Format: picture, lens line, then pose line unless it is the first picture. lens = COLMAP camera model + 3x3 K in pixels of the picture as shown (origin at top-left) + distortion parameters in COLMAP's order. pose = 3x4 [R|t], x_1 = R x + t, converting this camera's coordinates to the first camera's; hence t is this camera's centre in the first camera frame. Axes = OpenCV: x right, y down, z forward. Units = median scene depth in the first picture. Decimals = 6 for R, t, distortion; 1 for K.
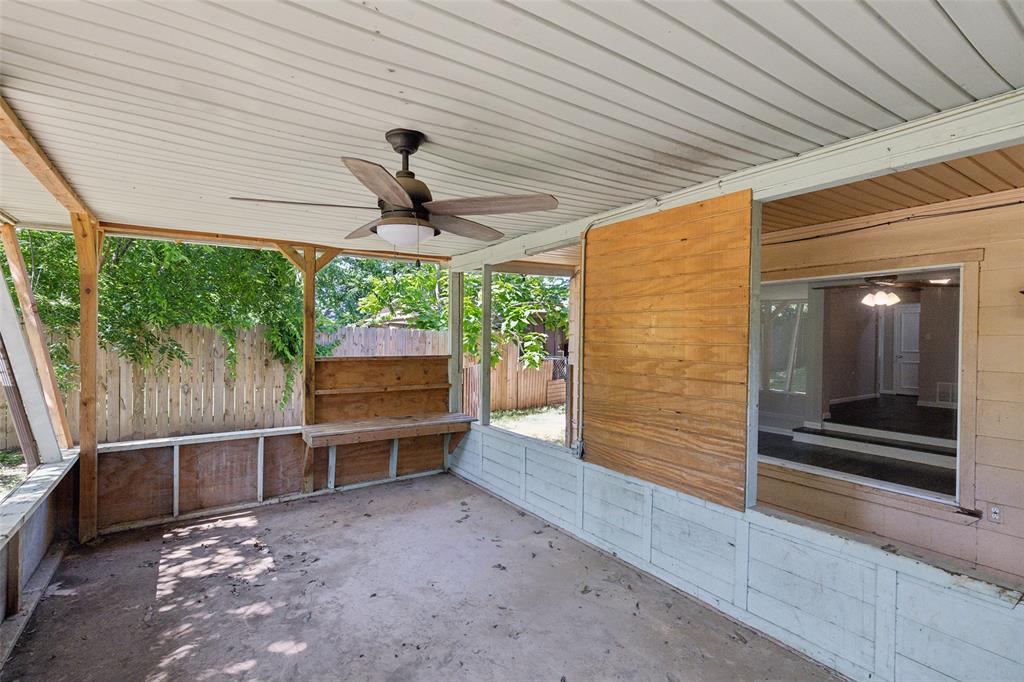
lens RADIAL K [[467.1, 0, 511.2], [0, 467.1, 338.4], [0, 0, 1]] dist [0.010129, 0.000085]
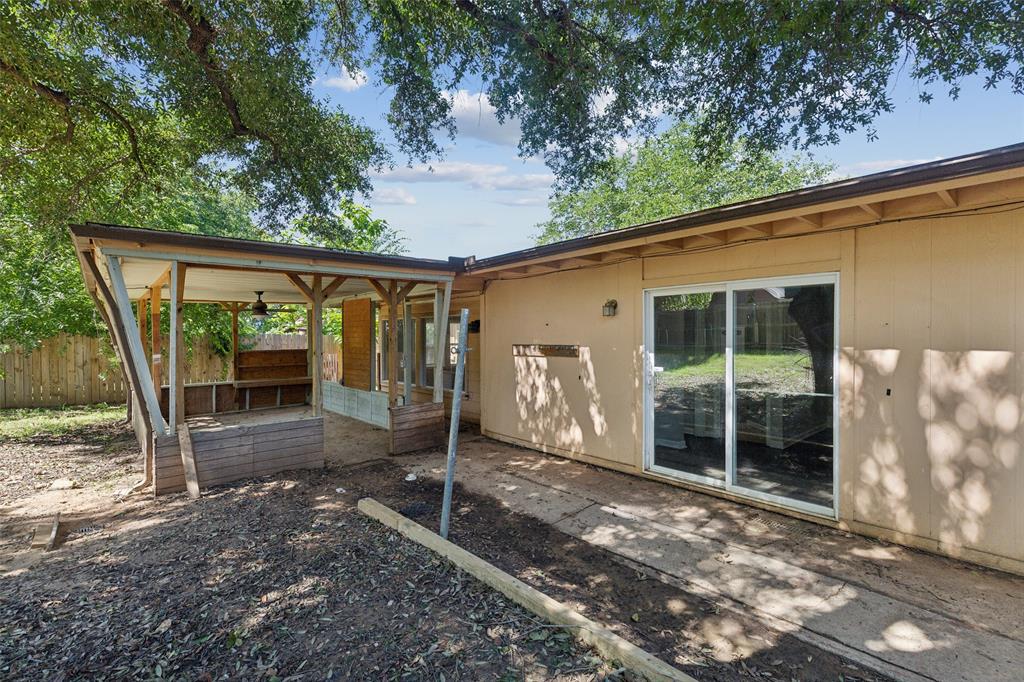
lens RADIAL K [[467.1, 0, 511.2], [0, 467.1, 338.4], [0, 0, 1]] dist [0.010129, 0.000085]
pose [[0.993180, -0.018297, 0.115142, 0.587396], [0.017364, 0.999808, 0.009104, -0.016189], [-0.115287, -0.007043, 0.993307, -1.306581]]
